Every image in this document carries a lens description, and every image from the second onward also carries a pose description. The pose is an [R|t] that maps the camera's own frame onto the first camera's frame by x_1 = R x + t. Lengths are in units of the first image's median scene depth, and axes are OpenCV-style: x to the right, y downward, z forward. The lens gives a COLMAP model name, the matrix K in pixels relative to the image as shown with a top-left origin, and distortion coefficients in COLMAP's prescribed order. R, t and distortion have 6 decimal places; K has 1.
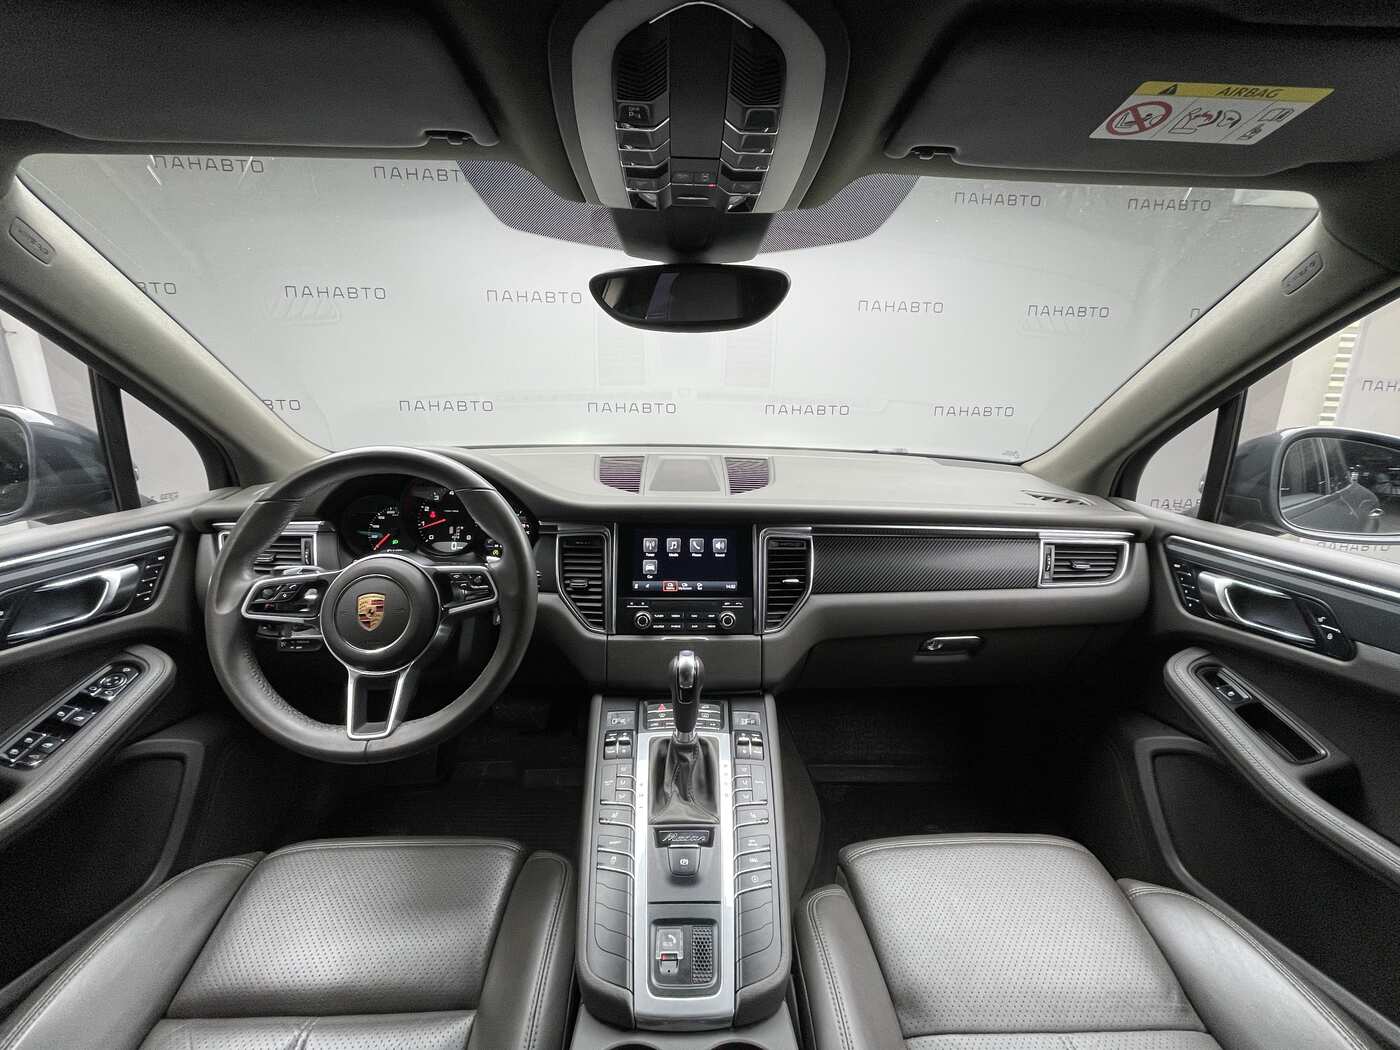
lens RADIAL K [[569.2, 0, 700.0], [0, 569.2, 525.0], [0, 0, 1]] dist [-0.004252, -0.000527]
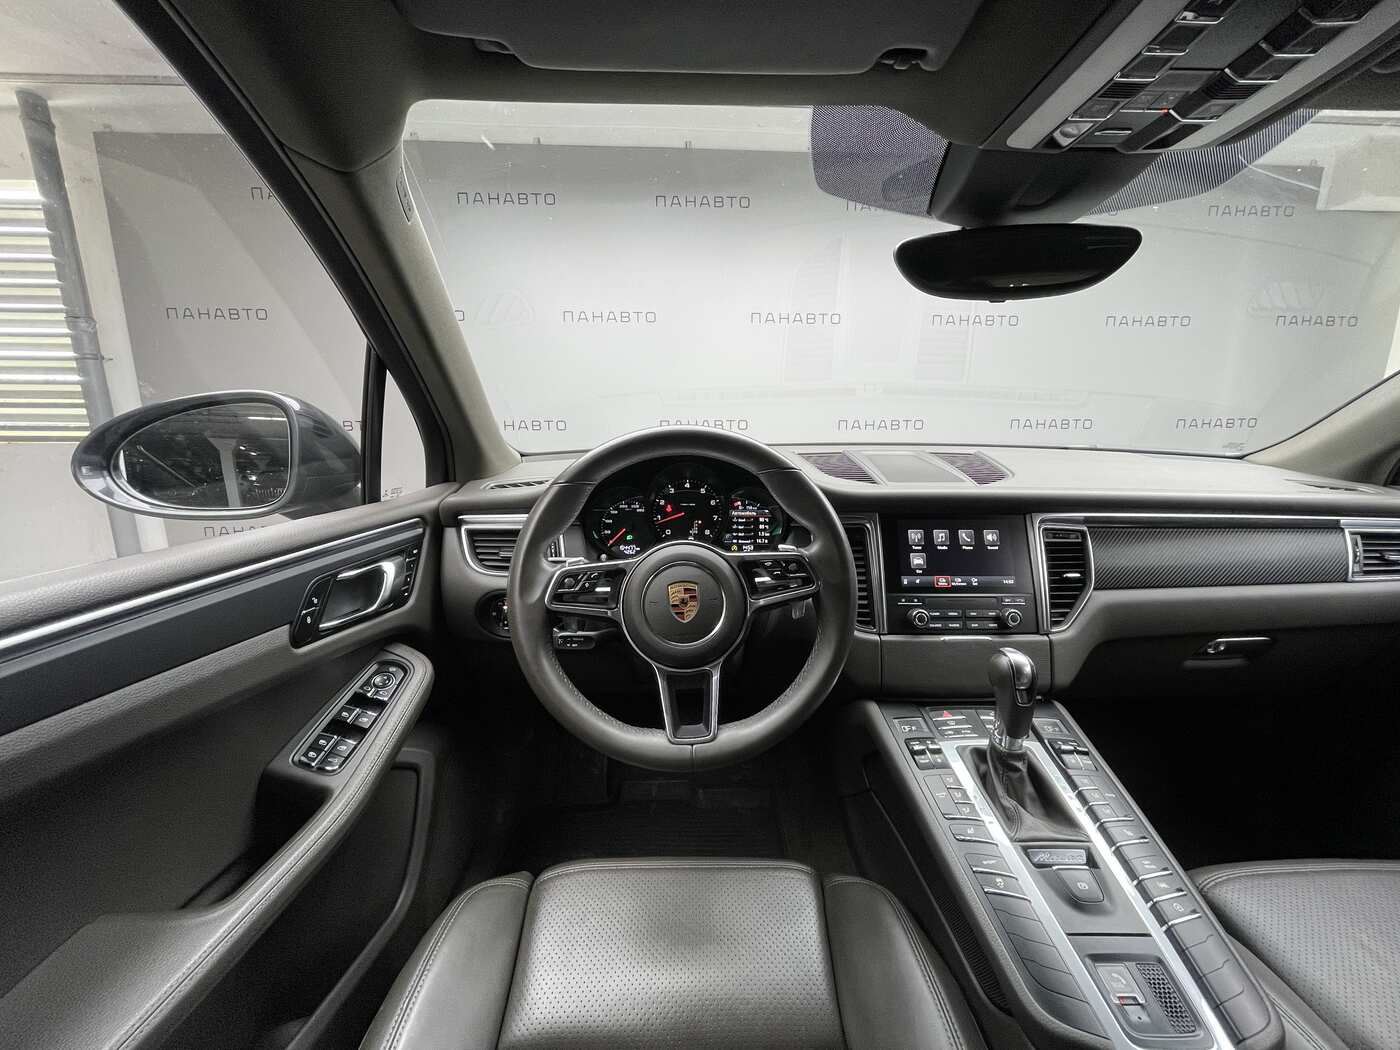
lens RADIAL K [[569.1, 0, 700.0], [0, 569.1, 525.0], [0, 0, 1]] dist [-0.010192, -0.000161]
pose [[0.999203, -0.007927, -0.039125, -0.413003], [0.006233, 0.999045, -0.043243, 0.054672], [0.039431, 0.042965, 0.998298, 0.067685]]
